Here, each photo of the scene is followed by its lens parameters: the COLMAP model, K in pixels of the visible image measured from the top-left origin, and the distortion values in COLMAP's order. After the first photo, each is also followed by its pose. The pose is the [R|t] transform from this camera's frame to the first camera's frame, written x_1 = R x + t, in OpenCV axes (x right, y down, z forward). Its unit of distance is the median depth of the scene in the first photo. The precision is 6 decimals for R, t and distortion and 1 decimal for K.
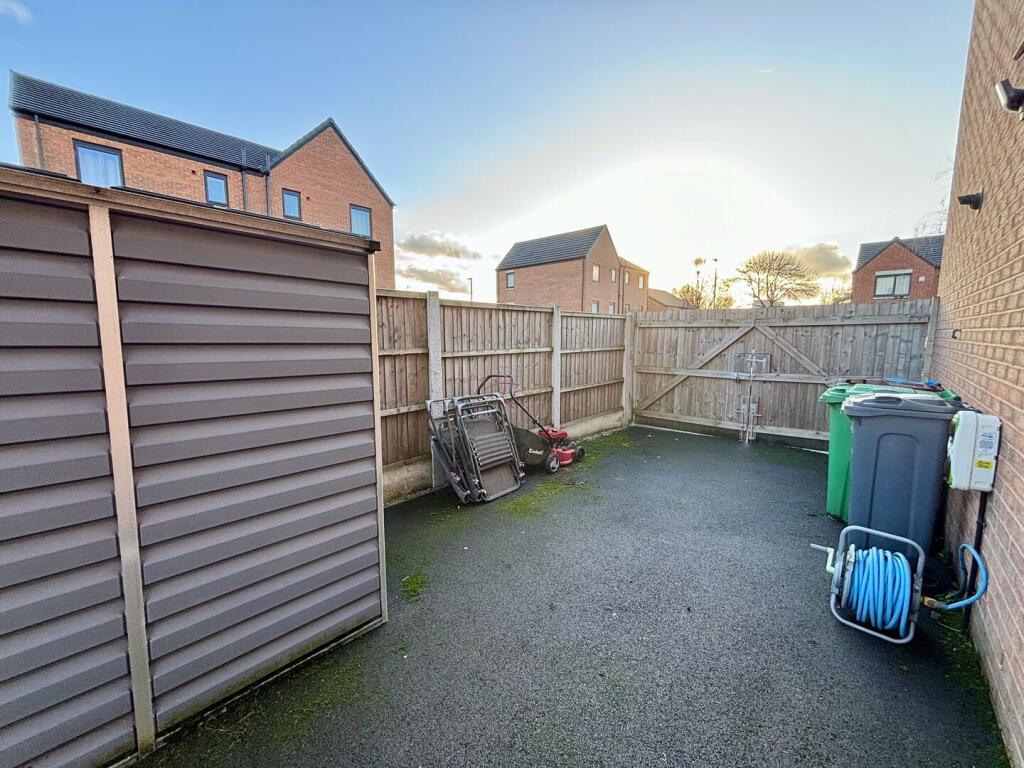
lens RADIAL K [[410.3, 0, 512.0], [0, 410.3, 384.0], [0, 0, 1]] dist [-0.001092, -0.000007]
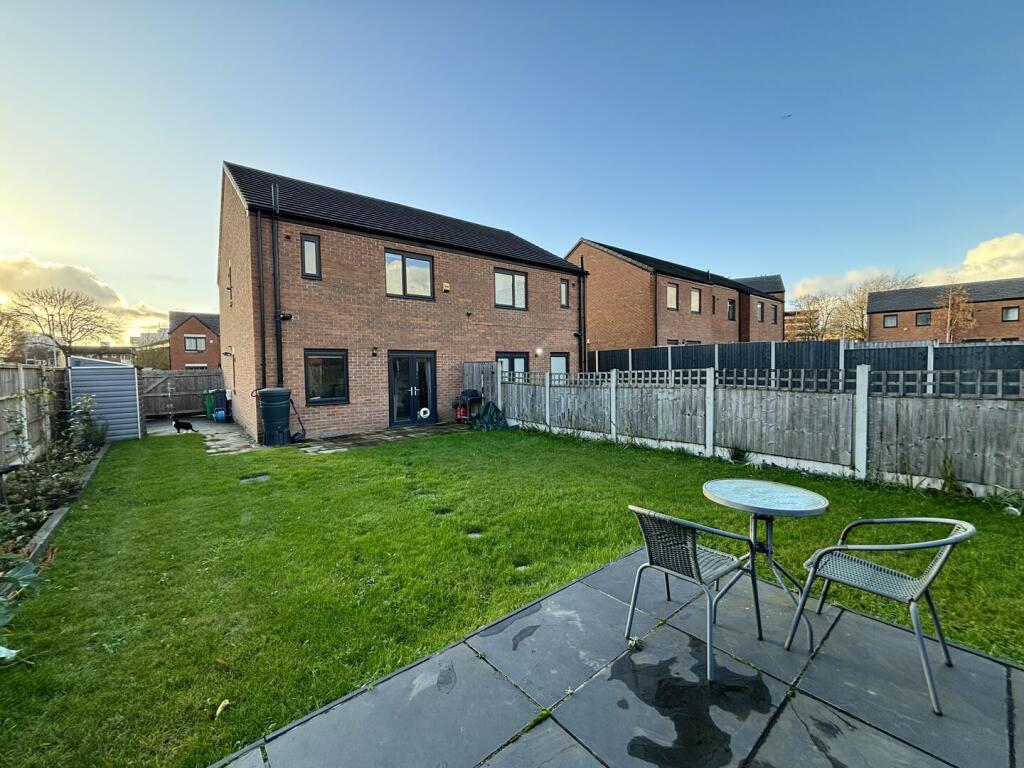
lens RADIAL K [[410.3, 0, 512.0], [0, 410.3, 384.0], [0, 0, 1]] dist [-0.001092, -0.000007]
pose [[0.161514, -0.045816, 0.985806, -0.675069], [0.140449, 0.989821, 0.022991, 0.065293], [-0.976825, 0.134743, 0.166304, -0.664147]]
